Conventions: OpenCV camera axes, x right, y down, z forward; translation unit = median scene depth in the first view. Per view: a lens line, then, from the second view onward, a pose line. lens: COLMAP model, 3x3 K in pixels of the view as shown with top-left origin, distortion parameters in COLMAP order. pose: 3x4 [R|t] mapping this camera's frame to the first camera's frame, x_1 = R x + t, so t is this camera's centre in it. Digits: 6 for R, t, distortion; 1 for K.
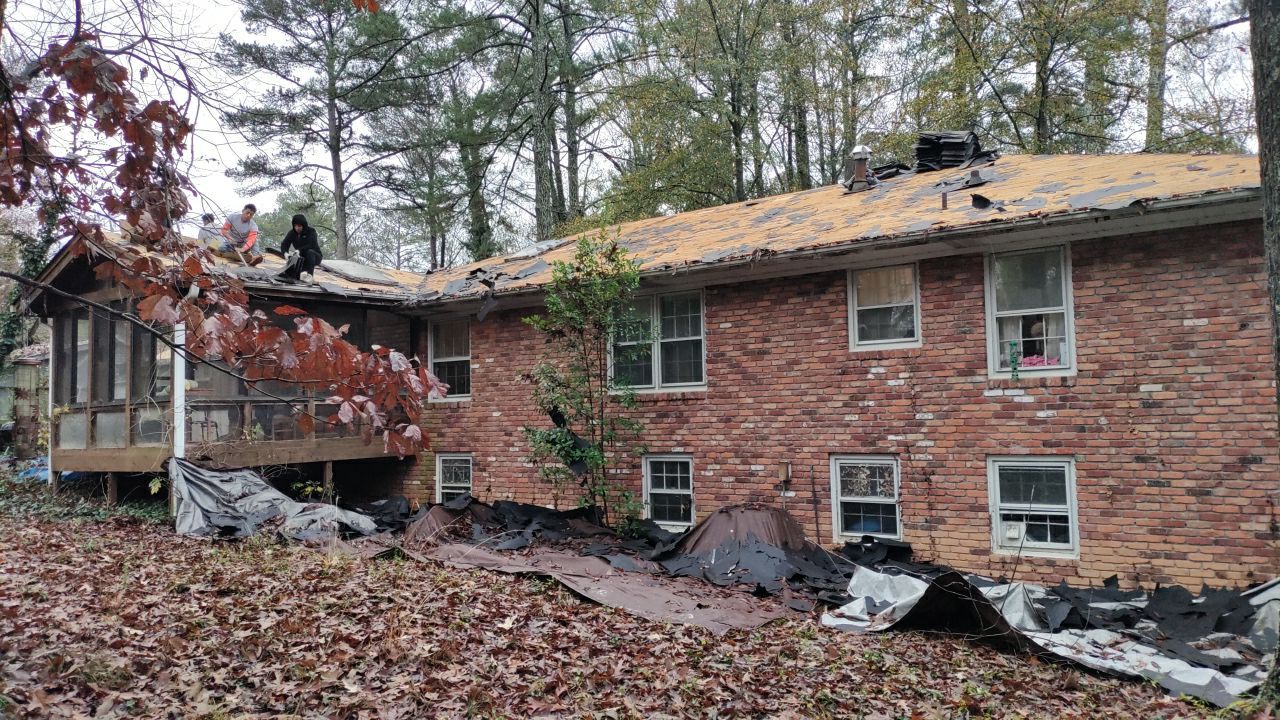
lens RADIAL K [[951.5, 0, 632.6], [0, 951.5, 359.0], [0, 0, 1]] dist [0.094353, -0.124507]
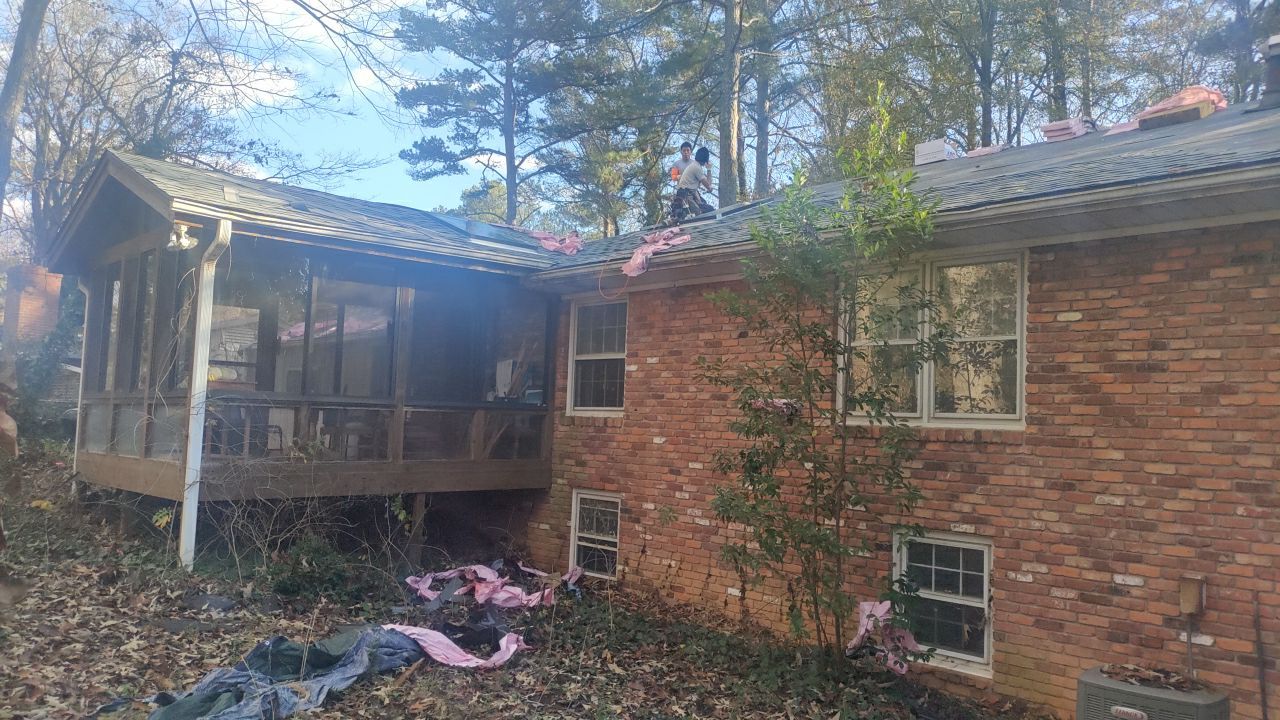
lens RADIAL K [[951.5, 0, 632.6], [0, 951.5, 359.0], [0, 0, 1]] dist [0.094353, -0.124507]
pose [[0.983146, 0.047139, -0.176641, -0.057018], [-0.048266, 0.998832, -0.002083, 0.003406], [0.176337, 0.010573, 0.984273, 0.424705]]
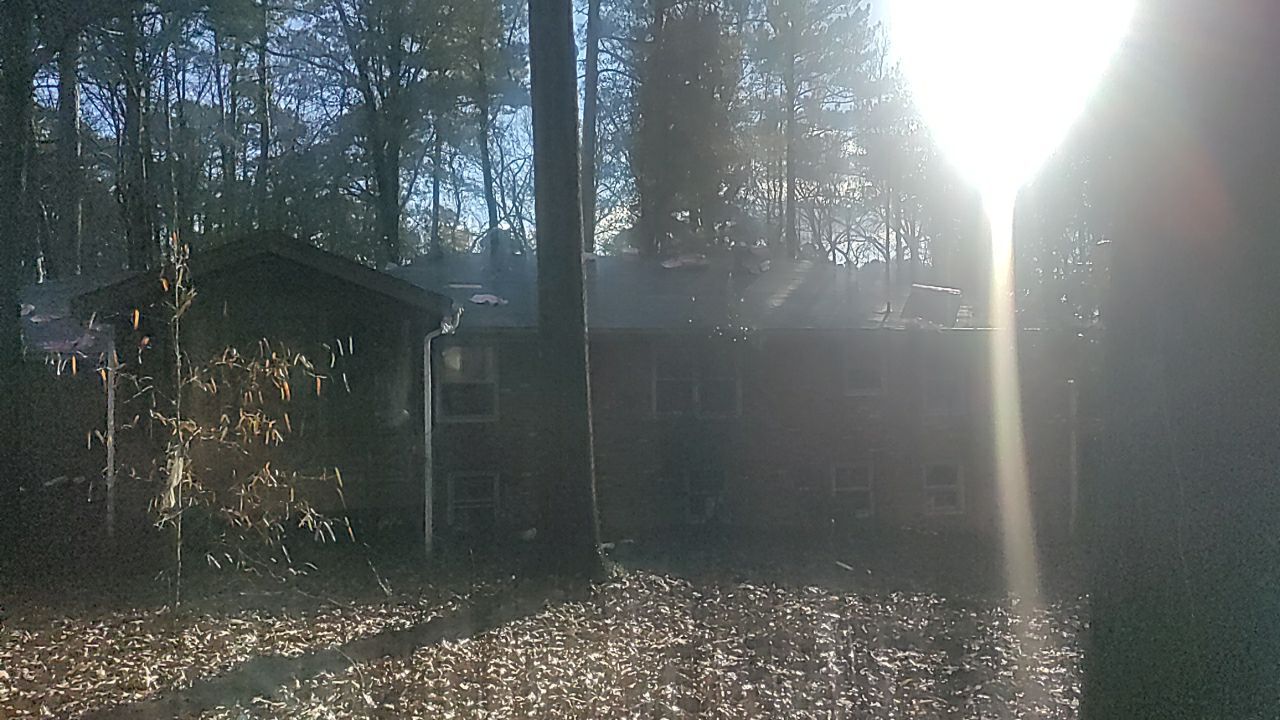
lens RADIAL K [[950.8, 0, 640.0], [0, 950.8, 360.0], [0, 0, 1]] dist [0.133736, -0.237032]
pose [[0.653499, 0.037927, 0.755977, -1.162149], [-0.055729, 0.998444, -0.001917, -0.043355], [-0.754873, -0.040877, 0.654596, 0.226830]]
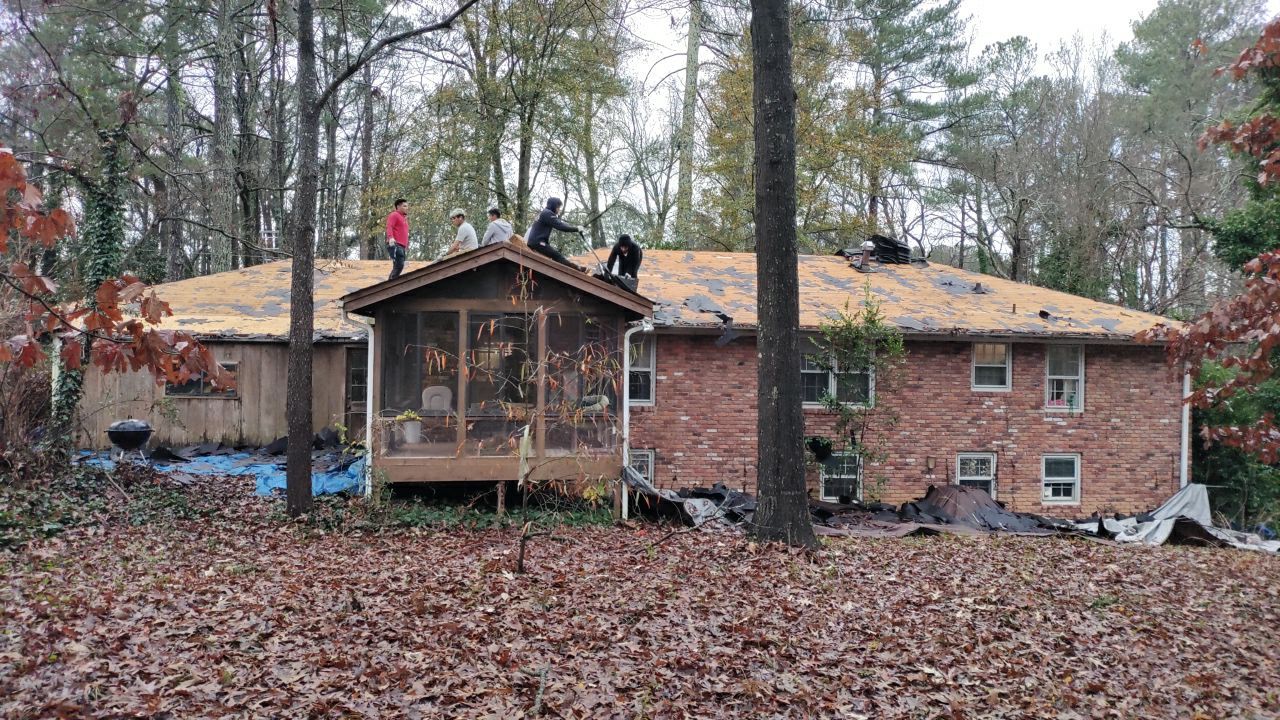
lens RADIAL K [[951.5, 0, 632.6], [0, 951.5, 359.0], [0, 0, 1]] dist [0.094353, -0.124507]
pose [[0.696580, 0.039308, 0.716401, -1.377229], [-0.081776, 0.996341, 0.024846, -0.055794], [-0.712803, -0.075892, 0.697246, 0.248271]]
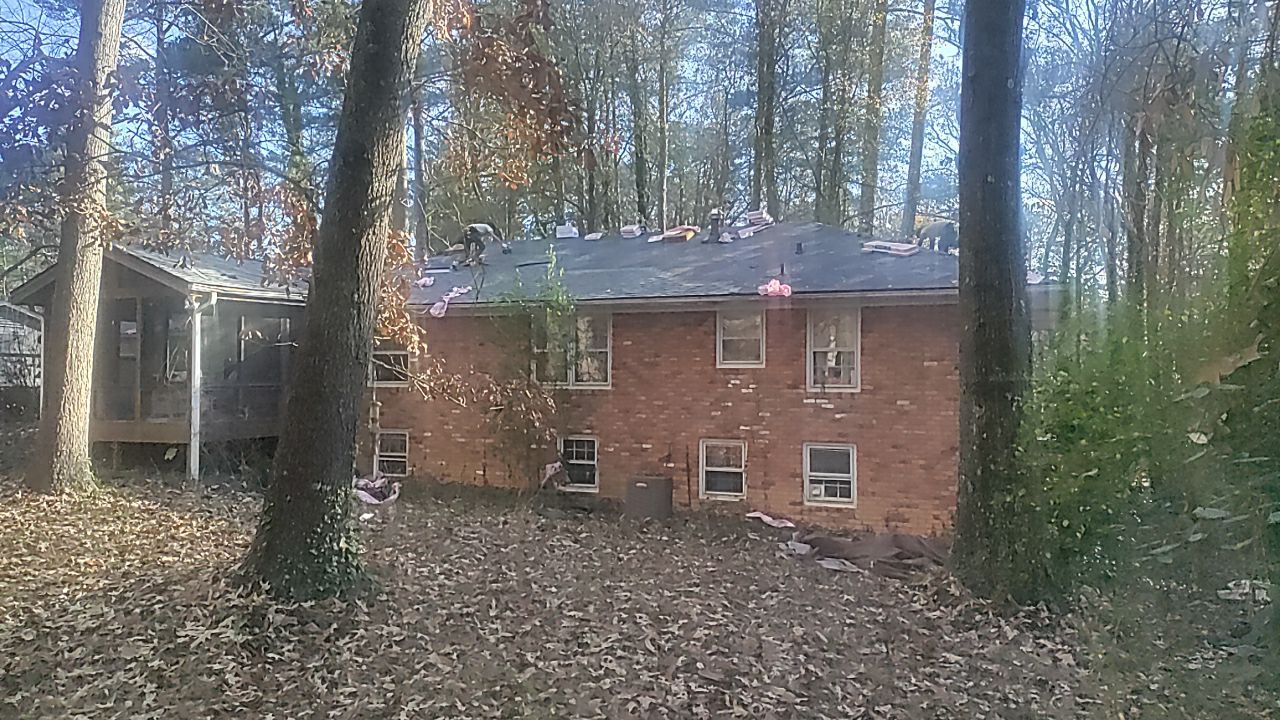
lens RADIAL K [[950.8, 0, 640.0], [0, 950.8, 360.0], [0, 0, 1]] dist [0.133736, -0.237032]
pose [[0.973691, 0.032395, 0.225559, -0.208765], [-0.042022, 0.998393, 0.038009, -0.068370], [-0.223966, -0.046487, 0.973488, -0.374313]]
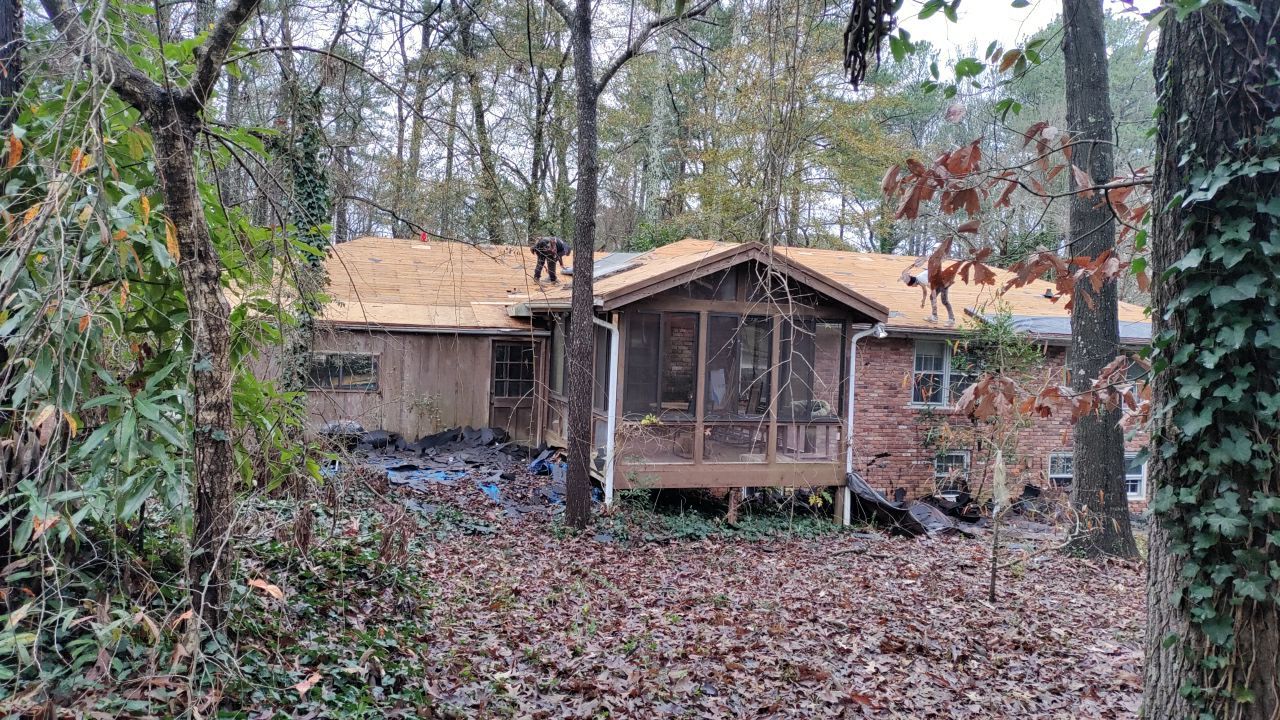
lens RADIAL K [[951.5, 0, 632.6], [0, 951.5, 359.0], [0, 0, 1]] dist [0.094353, -0.124507]
pose [[0.560386, 0.034728, 0.827503, -1.665168], [-0.109622, 0.993440, 0.032545, -0.040461], [-0.820945, -0.108951, 0.560517, 0.650896]]
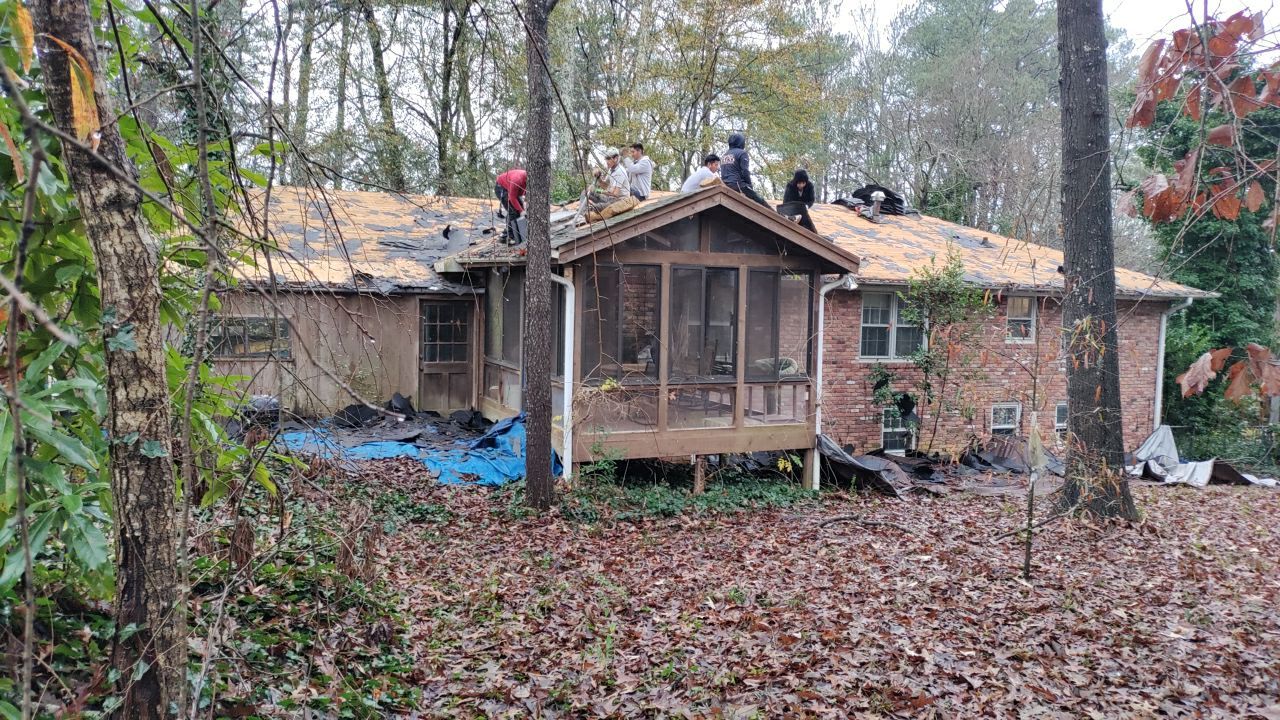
lens RADIAL K [[954.2, 0, 636.6], [0, 954.2, 363.4], [0, 0, 1]] dist [0.086960, -0.122749]
pose [[0.468657, -0.018890, 0.883178, -1.607485], [-0.093615, 0.993080, 0.070917, -0.032110], [-0.878406, -0.115914, 0.463646, 0.760701]]
